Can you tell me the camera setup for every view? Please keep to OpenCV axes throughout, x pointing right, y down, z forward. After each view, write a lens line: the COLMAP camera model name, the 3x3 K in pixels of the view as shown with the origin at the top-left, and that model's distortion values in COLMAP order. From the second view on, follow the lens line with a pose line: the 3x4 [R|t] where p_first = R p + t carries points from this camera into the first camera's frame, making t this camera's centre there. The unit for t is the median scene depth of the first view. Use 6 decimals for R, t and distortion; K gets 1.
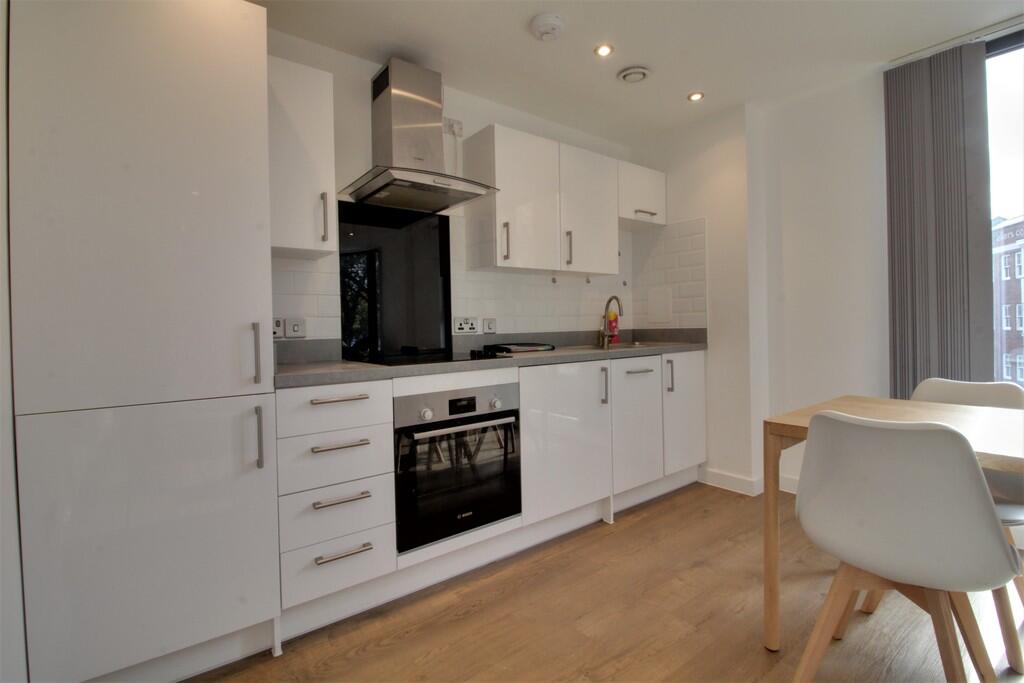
lens RADIAL K [[474.9, 0, 513.7], [0, 474.9, 331.0], [0, 0, 1]] dist [0.000158, -0.013037]
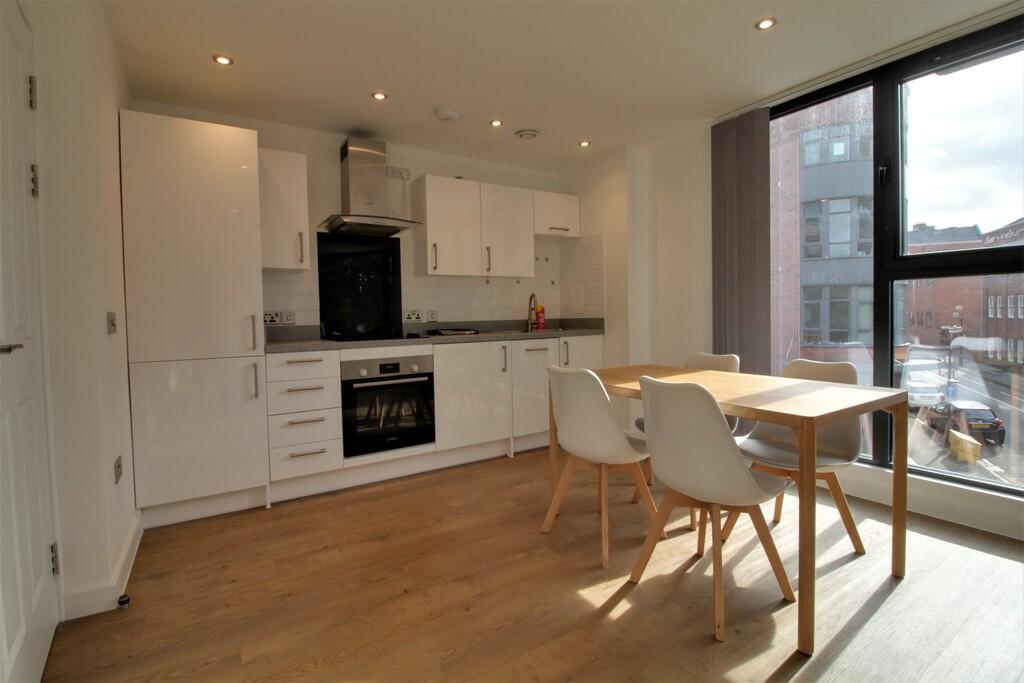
lens RADIAL K [[474.9, 0, 513.7], [0, 474.9, 331.0], [0, 0, 1]] dist [0.000158, -0.013037]
pose [[0.996498, 0.003359, -0.083548, 0.340657], [-0.001284, 0.999690, 0.024878, -0.002613], [0.083605, -0.024684, 0.996193, -0.403747]]
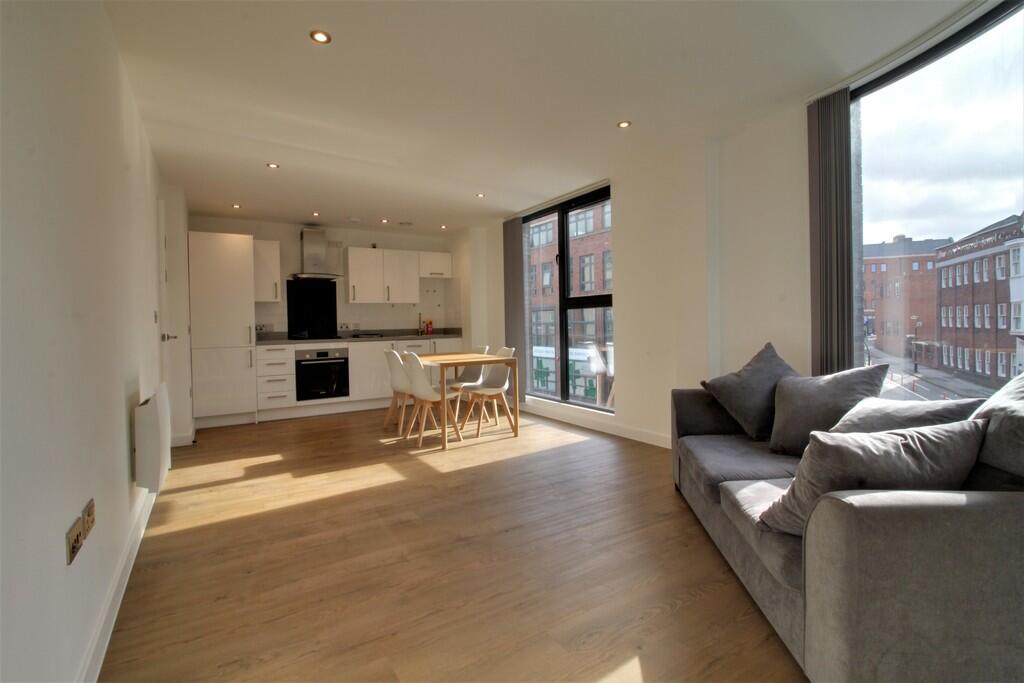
lens RADIAL K [[474.9, 0, 513.7], [0, 474.9, 331.0], [0, 0, 1]] dist [0.000158, -0.013037]
pose [[0.996077, 0.003773, -0.088415, 1.054837], [-0.003103, 0.999965, 0.007708, -0.010266], [0.088441, -0.007403, 0.996054, -1.434215]]
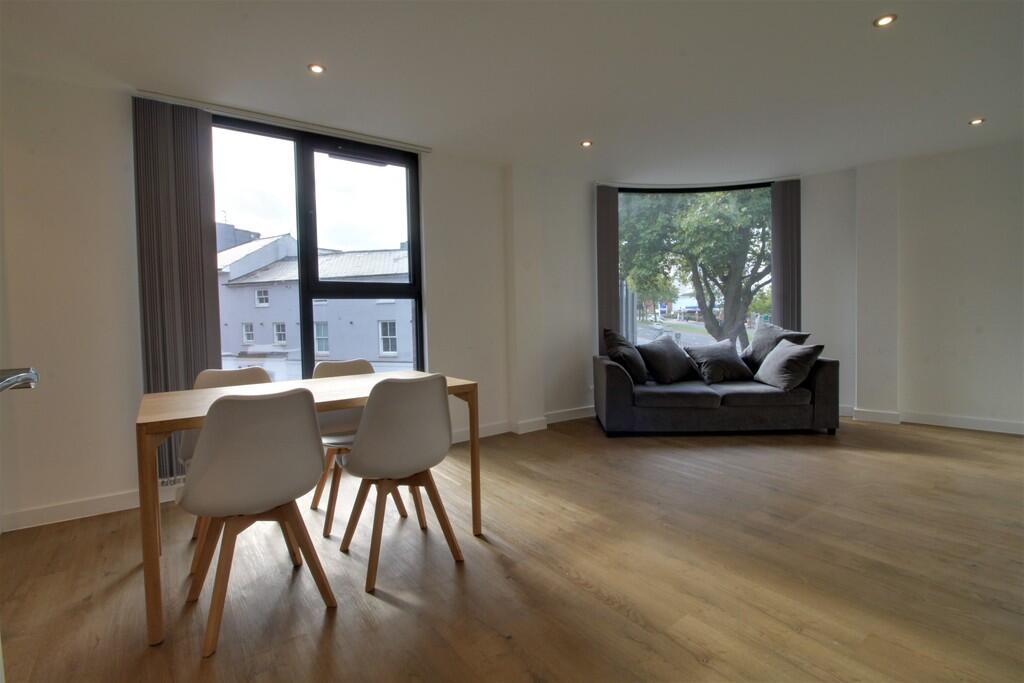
lens RADIAL K [[474.9, 0, 513.7], [0, 474.9, 331.0], [0, 0, 1]] dist [0.000158, -0.013037]
pose [[0.019824, -0.013971, 0.999706, -0.285614], [0.032824, 0.999372, 0.013315, 0.004041], [-0.999265, 0.032551, 0.020270, 0.114355]]
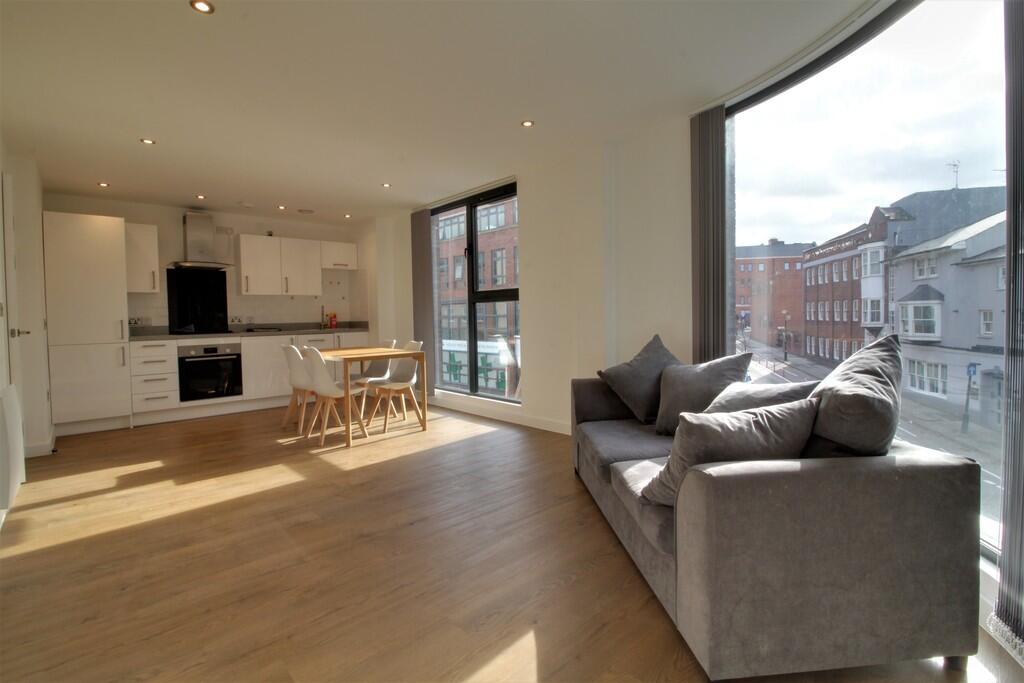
lens RADIAL K [[474.9, 0, 513.7], [0, 474.9, 331.0], [0, 0, 1]] dist [0.000158, -0.013037]
pose [[0.995557, 0.000072, 0.094163, 1.073926], [-0.002068, 0.999775, 0.021099, -0.010000], [-0.094140, -0.021200, 0.995333, -1.450627]]
